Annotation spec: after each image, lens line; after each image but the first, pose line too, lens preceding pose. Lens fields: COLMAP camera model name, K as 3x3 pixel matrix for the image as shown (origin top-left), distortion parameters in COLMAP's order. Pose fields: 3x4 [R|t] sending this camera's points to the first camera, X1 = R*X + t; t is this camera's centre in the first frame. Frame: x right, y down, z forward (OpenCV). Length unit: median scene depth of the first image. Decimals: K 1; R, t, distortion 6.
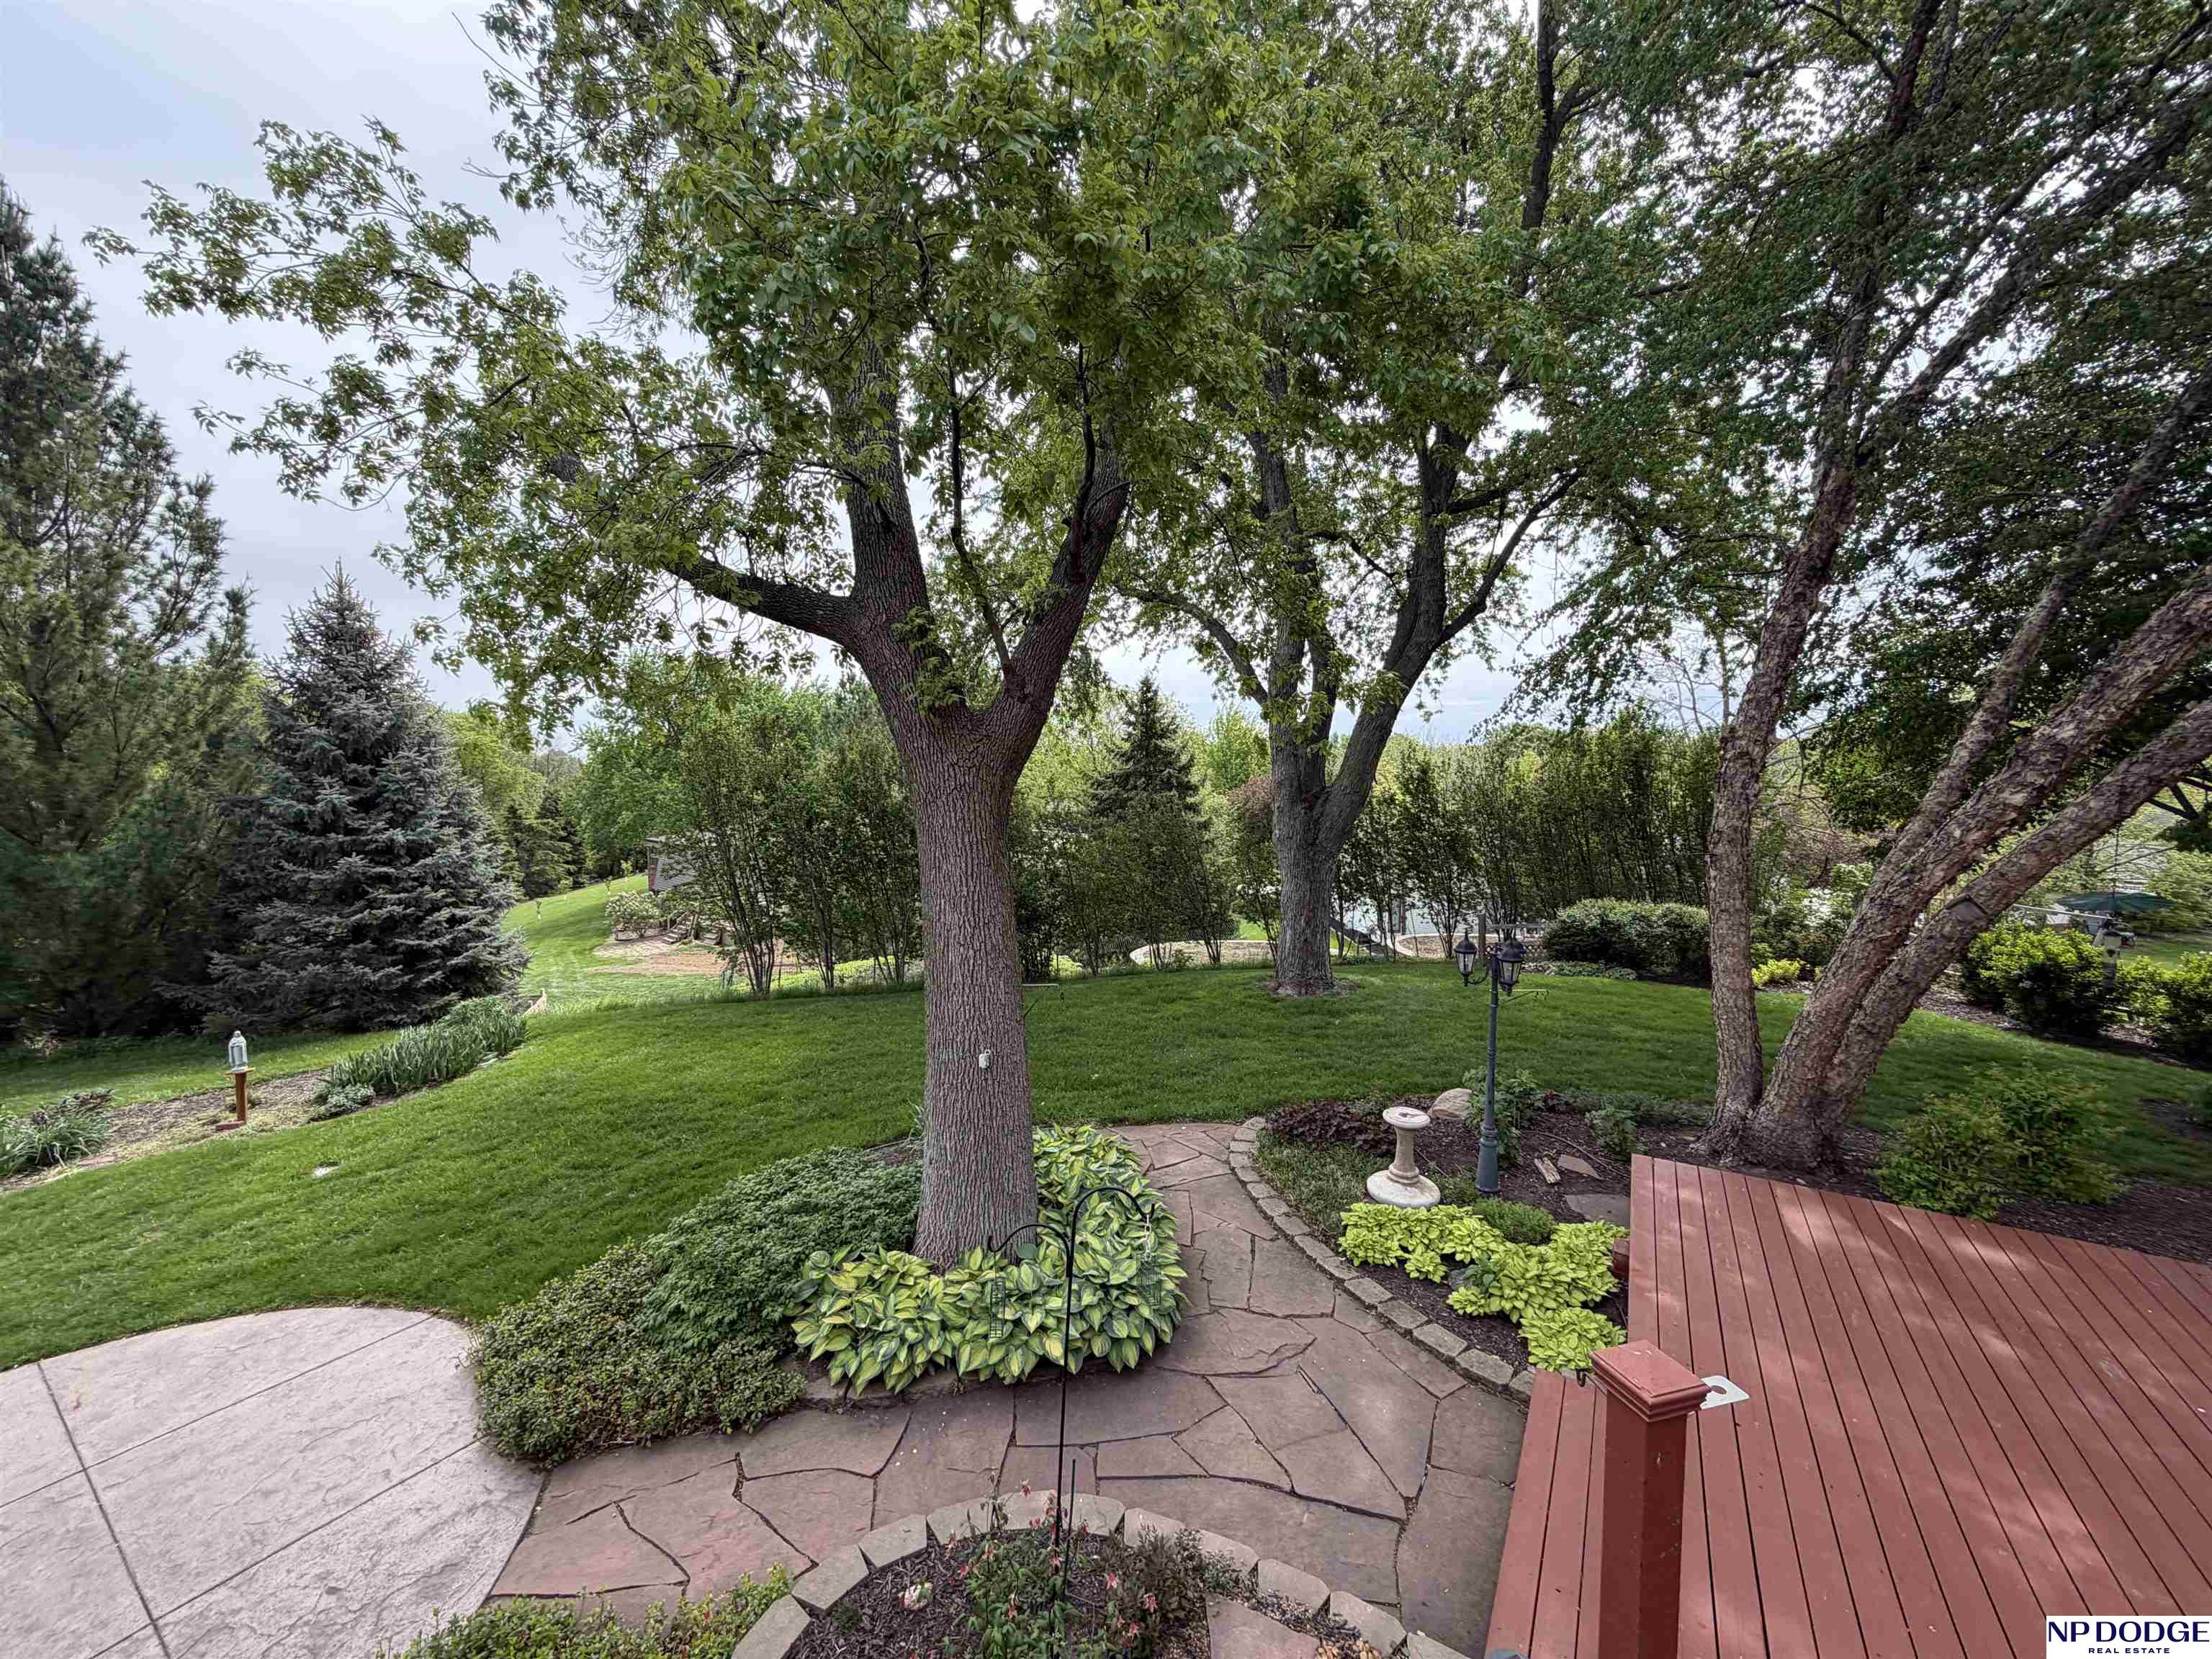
lens RADIAL K [[882.4, 0, 1101.5], [0, 882.4, 830.4], [0, 0, 1]] dist [0.002439, -0.000141]
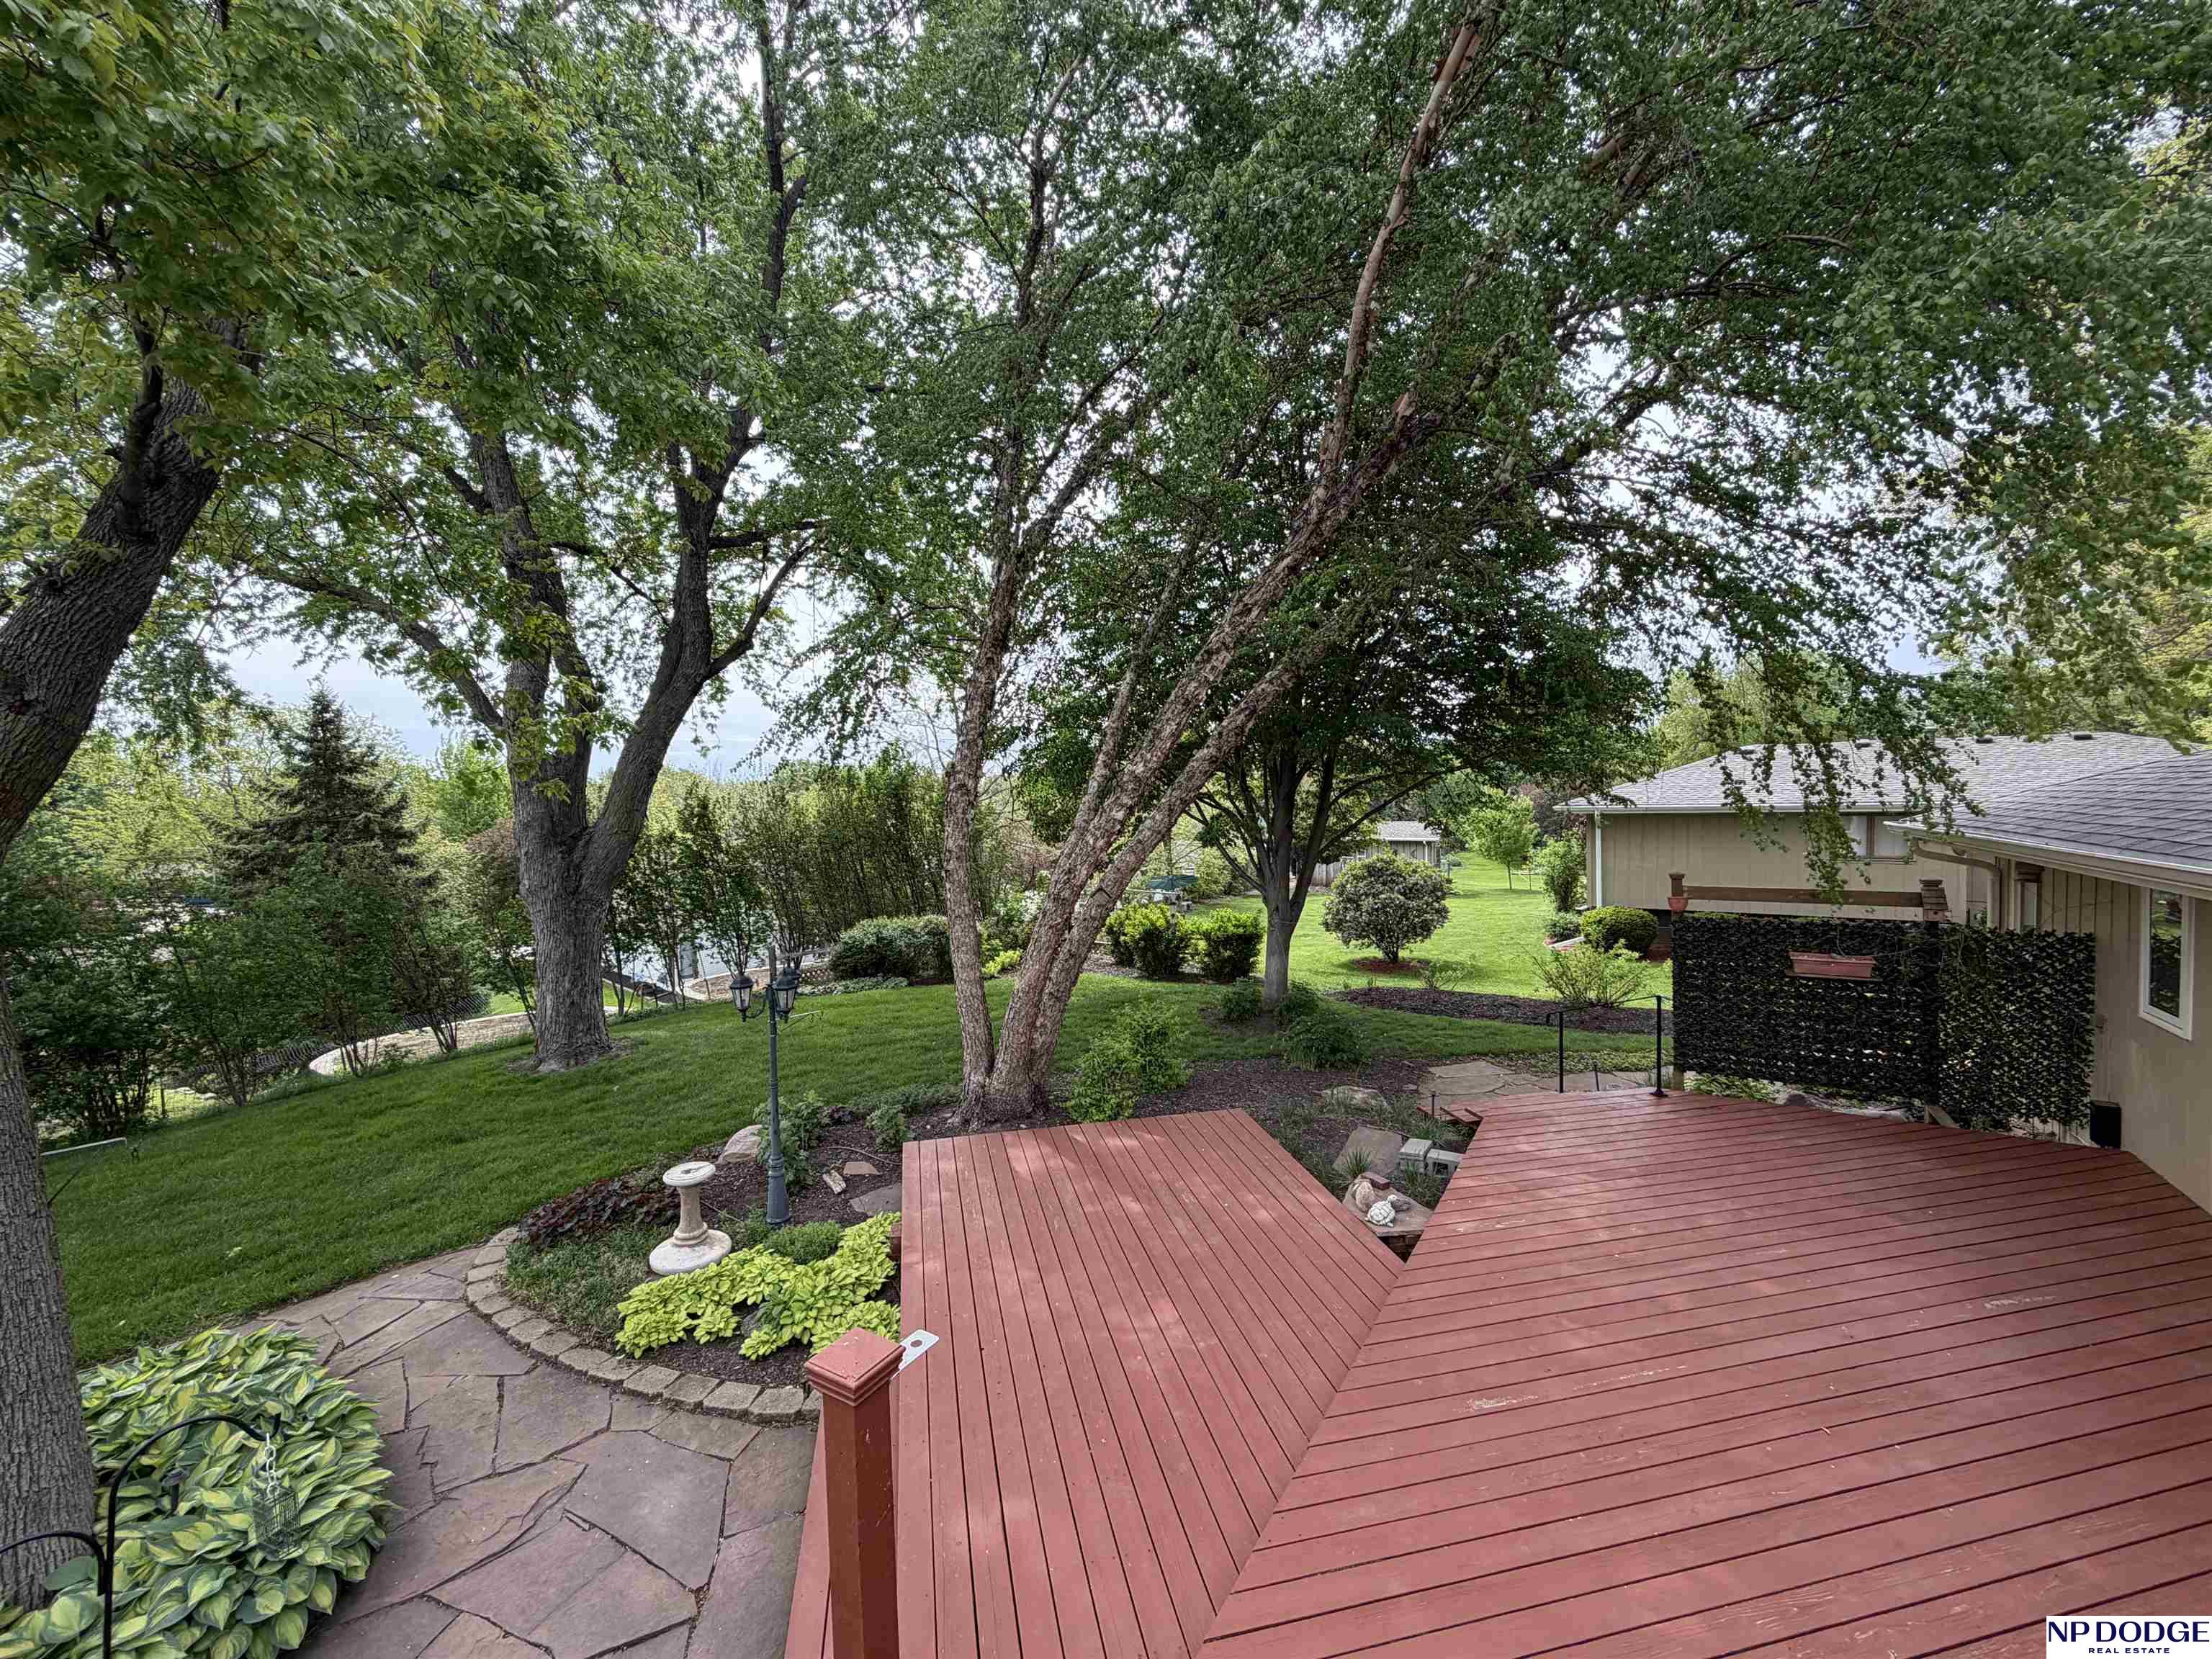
lens RADIAL K [[882.4, 0, 1100.4], [0, 882.4, 829.6], [0, 0, 1]] dist [0.002439, -0.000141]
pose [[0.722740, -0.042252, 0.689828, 0.025541], [0.070652, 0.997417, -0.012931, 0.002671], [-0.687500, 0.058084, 0.723858, -0.002261]]
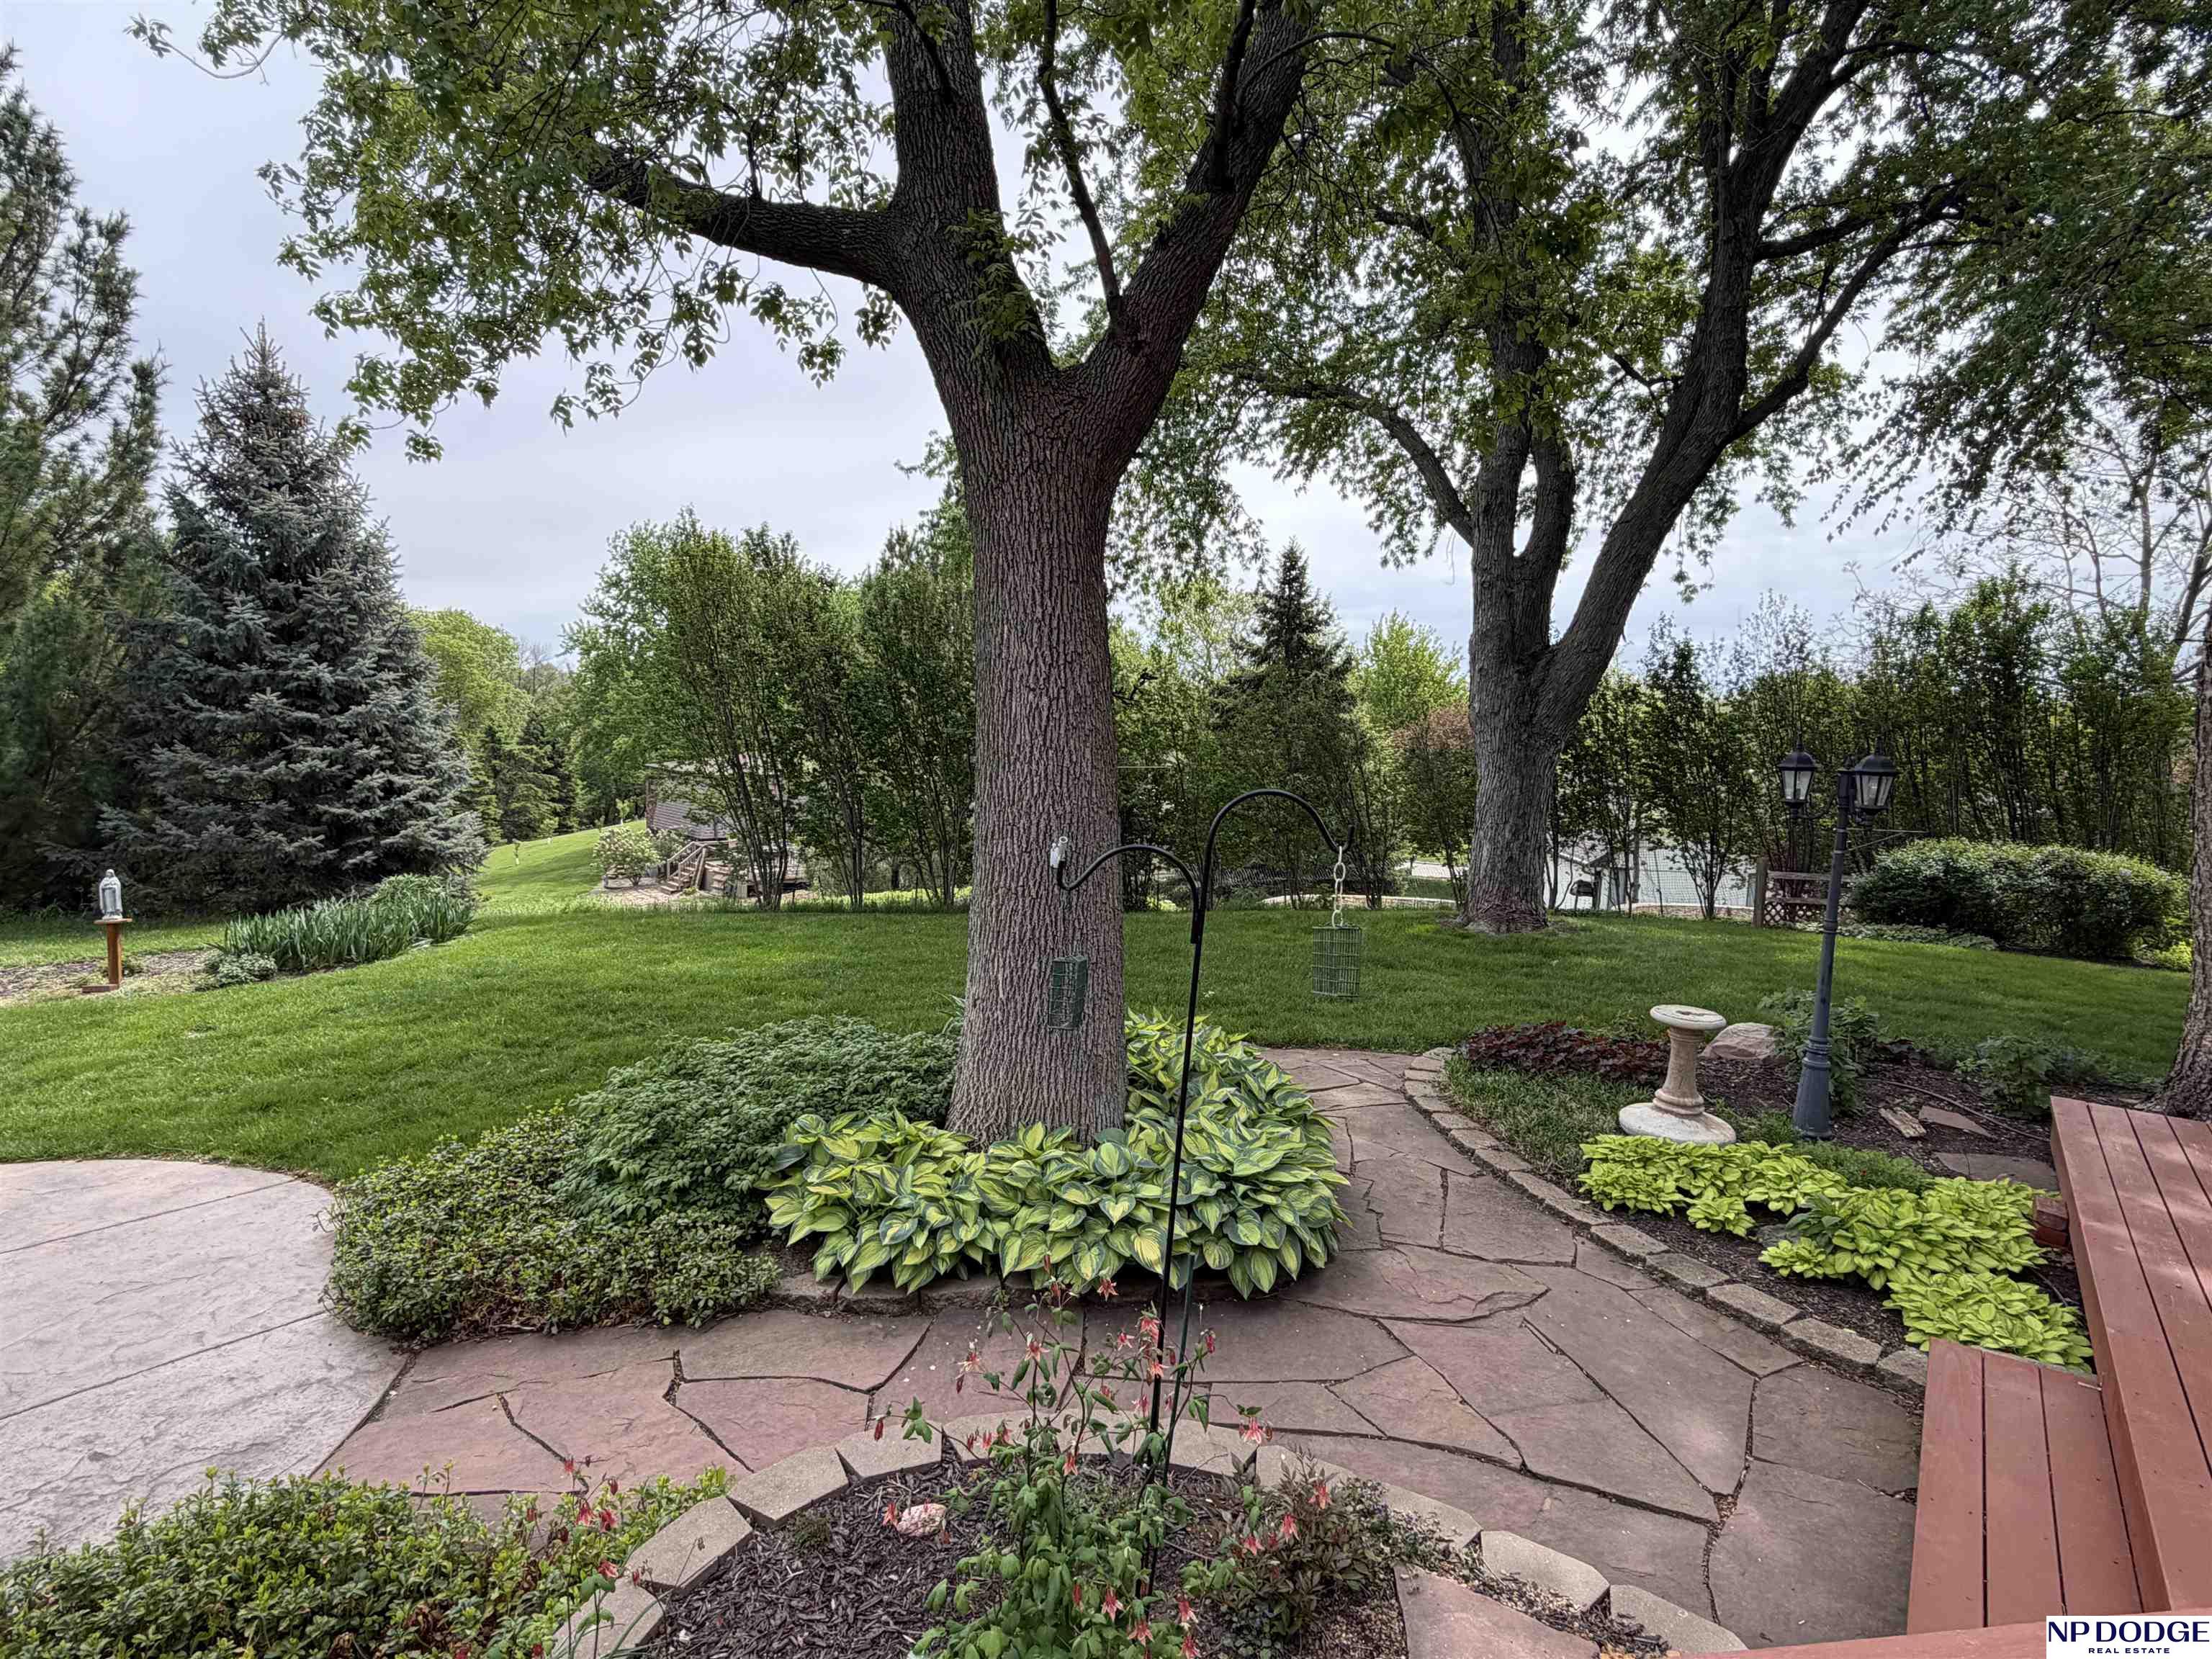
lens RADIAL K [[1141.3, 0, 1106.1], [0, 1141.3, 830.0], [0, 0, 1]] dist [0.002847, -0.000870]
pose [[0.994581, 0.042436, -0.094907, -0.010803], [-0.039675, 0.998738, 0.030794, 0.159971], [0.096094, -0.026862, 0.995010, 0.102823]]
